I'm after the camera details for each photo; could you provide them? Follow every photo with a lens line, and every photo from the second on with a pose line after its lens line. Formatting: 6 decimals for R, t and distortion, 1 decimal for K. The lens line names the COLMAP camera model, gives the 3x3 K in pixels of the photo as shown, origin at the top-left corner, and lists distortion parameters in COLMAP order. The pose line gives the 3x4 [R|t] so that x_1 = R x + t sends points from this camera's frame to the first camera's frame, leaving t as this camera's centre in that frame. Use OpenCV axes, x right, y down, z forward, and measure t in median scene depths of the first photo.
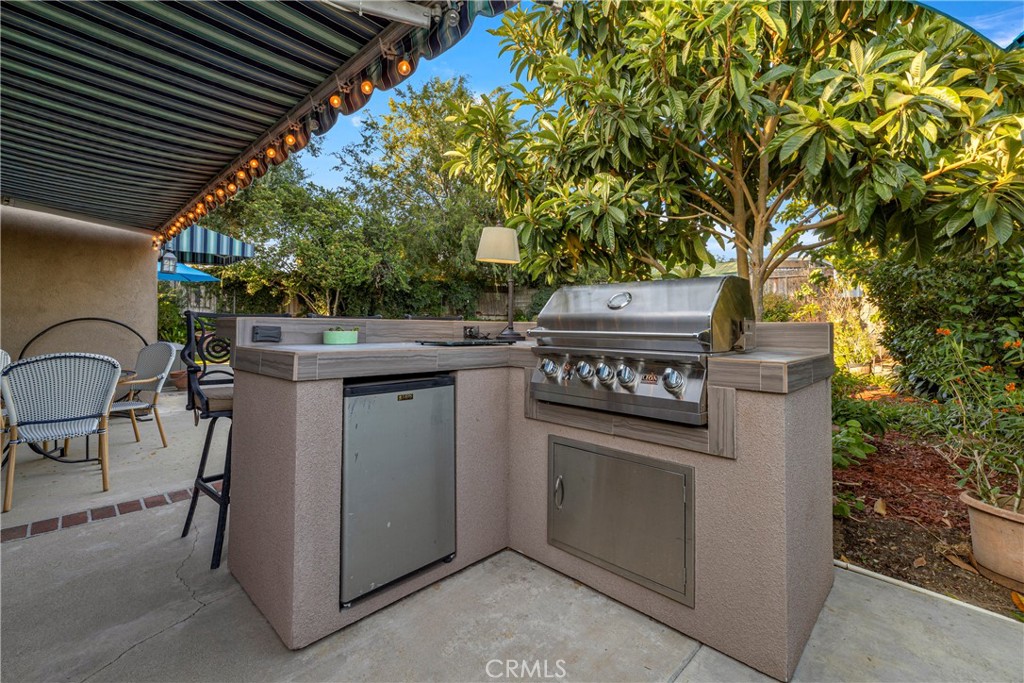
lens RADIAL K [[446.0, 0, 513.4], [0, 446.0, 313.3], [0, 0, 1]] dist [0.000521, 0.000440]
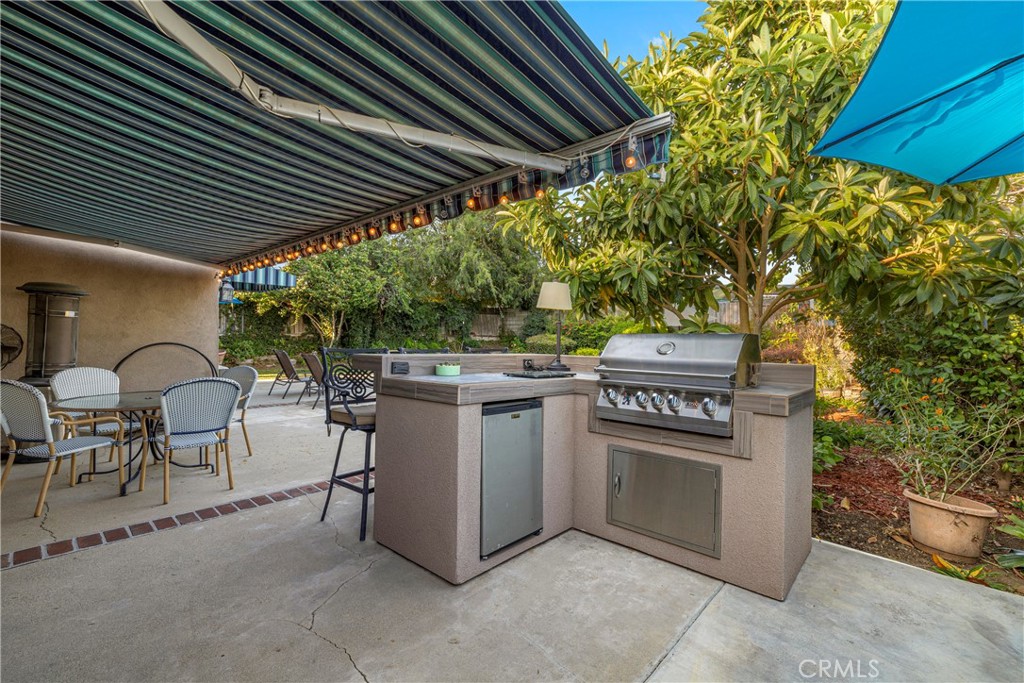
lens RADIAL K [[441.1, 0, 508.4], [0, 441.1, 343.6], [0, 0, 1]] dist [0.004452, 0.000342]
pose [[0.999525, 0.012942, 0.027978, -0.263884], [-0.013672, 0.999568, 0.026036, -0.064733], [-0.027629, -0.026407, 0.999269, -0.326167]]
